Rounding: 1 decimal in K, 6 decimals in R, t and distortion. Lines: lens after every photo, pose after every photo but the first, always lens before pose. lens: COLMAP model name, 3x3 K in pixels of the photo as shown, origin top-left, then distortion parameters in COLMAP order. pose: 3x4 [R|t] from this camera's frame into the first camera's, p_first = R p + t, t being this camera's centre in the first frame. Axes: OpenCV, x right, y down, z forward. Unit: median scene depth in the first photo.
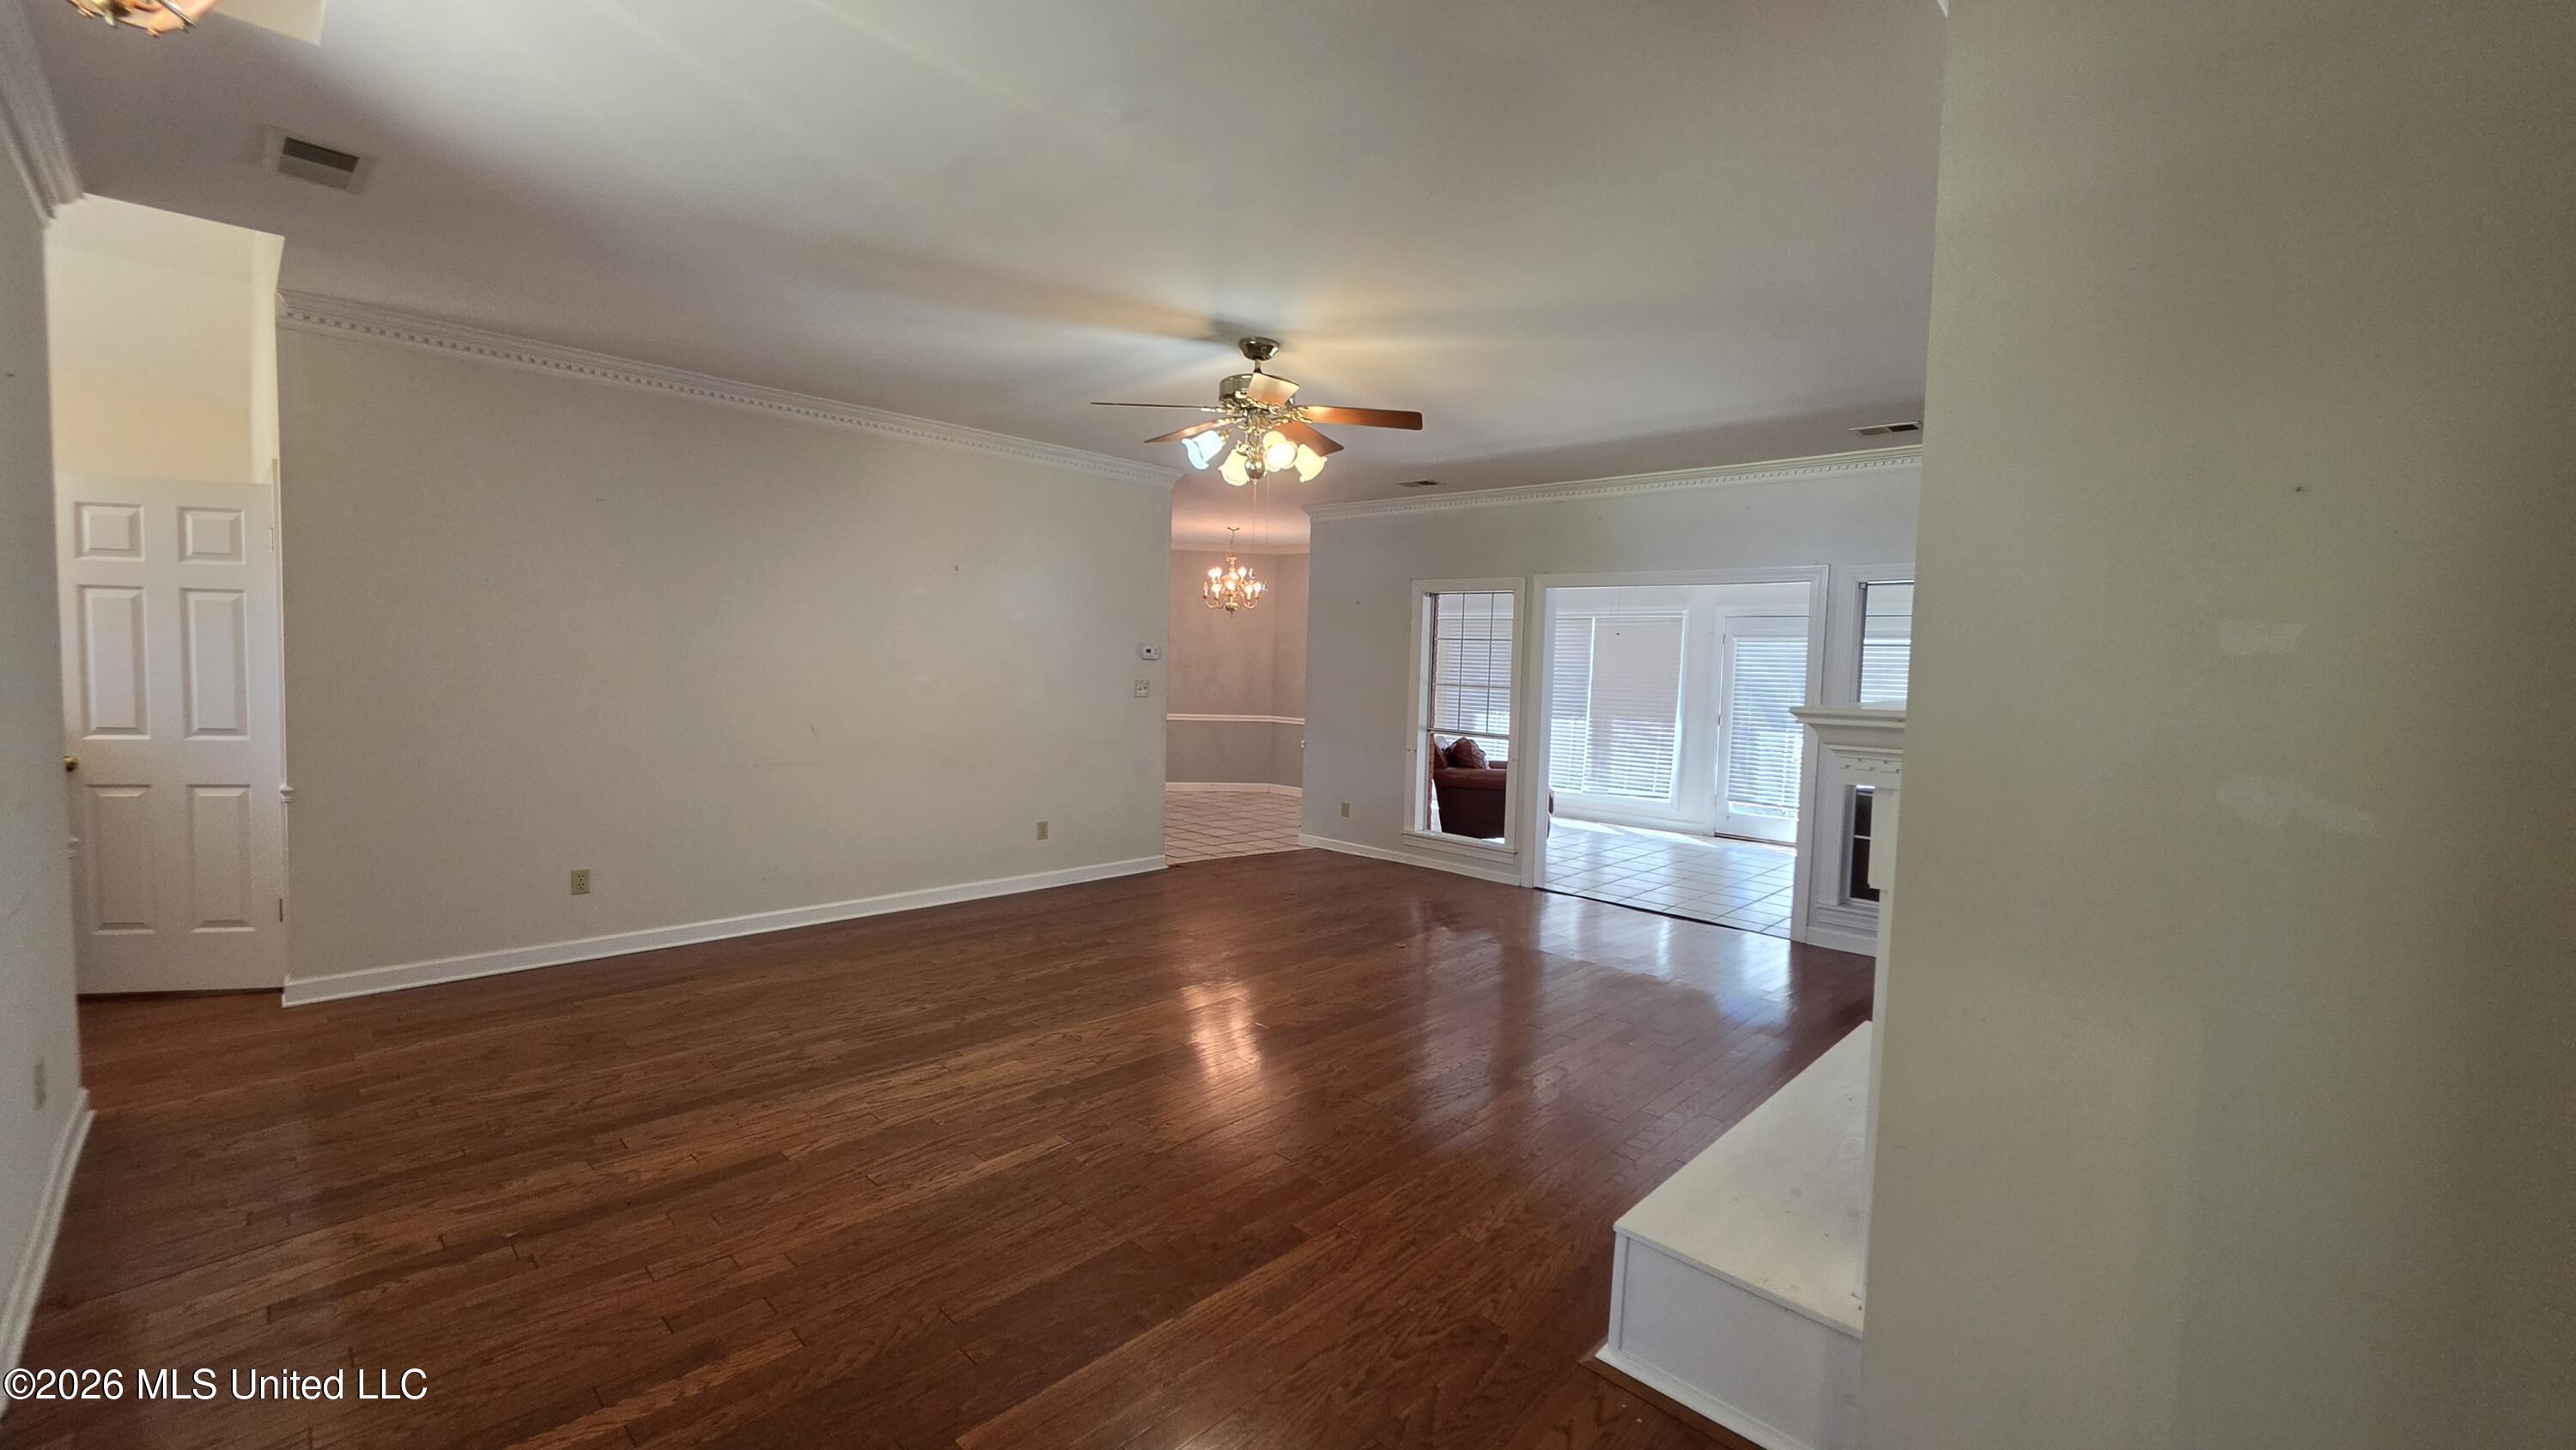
lens RADIAL K [[1033.7, 0, 1290.4], [0, 1033.7, 722.7], [0, 0, 1]] dist [-0.002587, -0.000114]
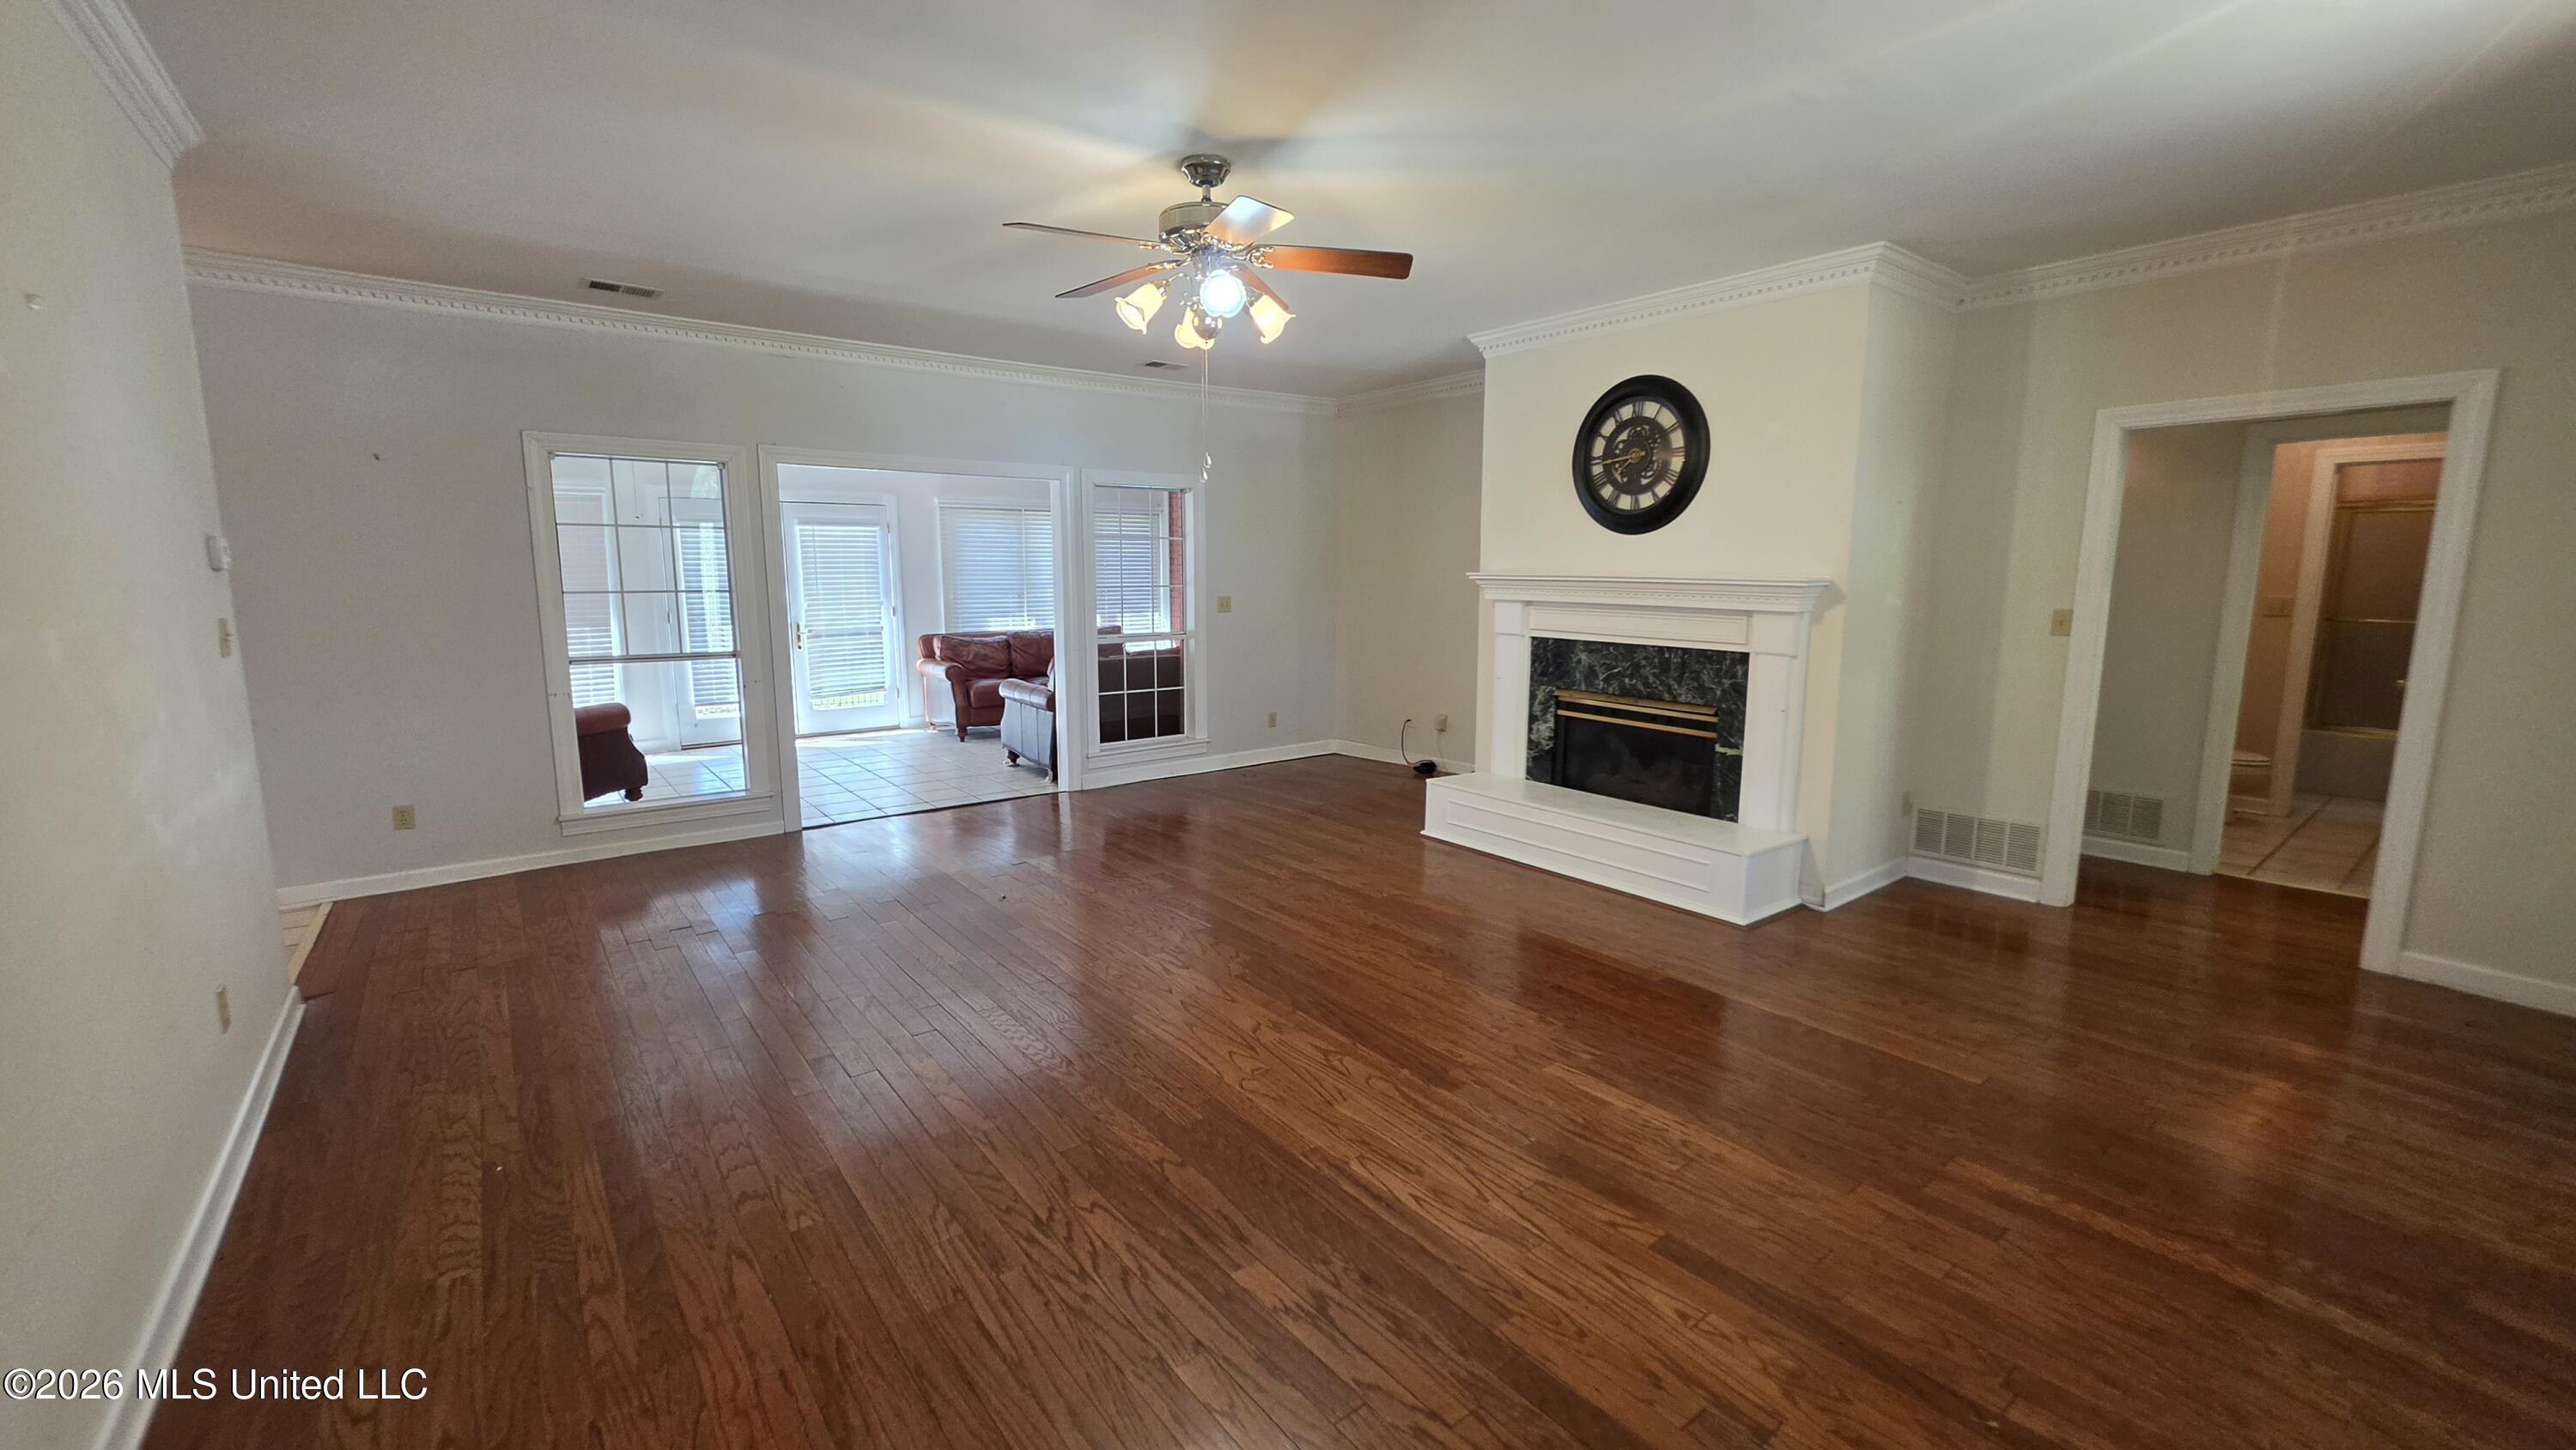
lens RADIAL K [[1033.7, 0, 1290.2], [0, 1033.7, 722.5], [0, 0, 1]] dist [-0.002587, -0.000114]
pose [[0.131993, -0.178774, 0.974996, -0.977530], [0.062242, 0.983156, 0.171844, -0.084061], [-0.989295, 0.038003, 0.140897, 0.934346]]
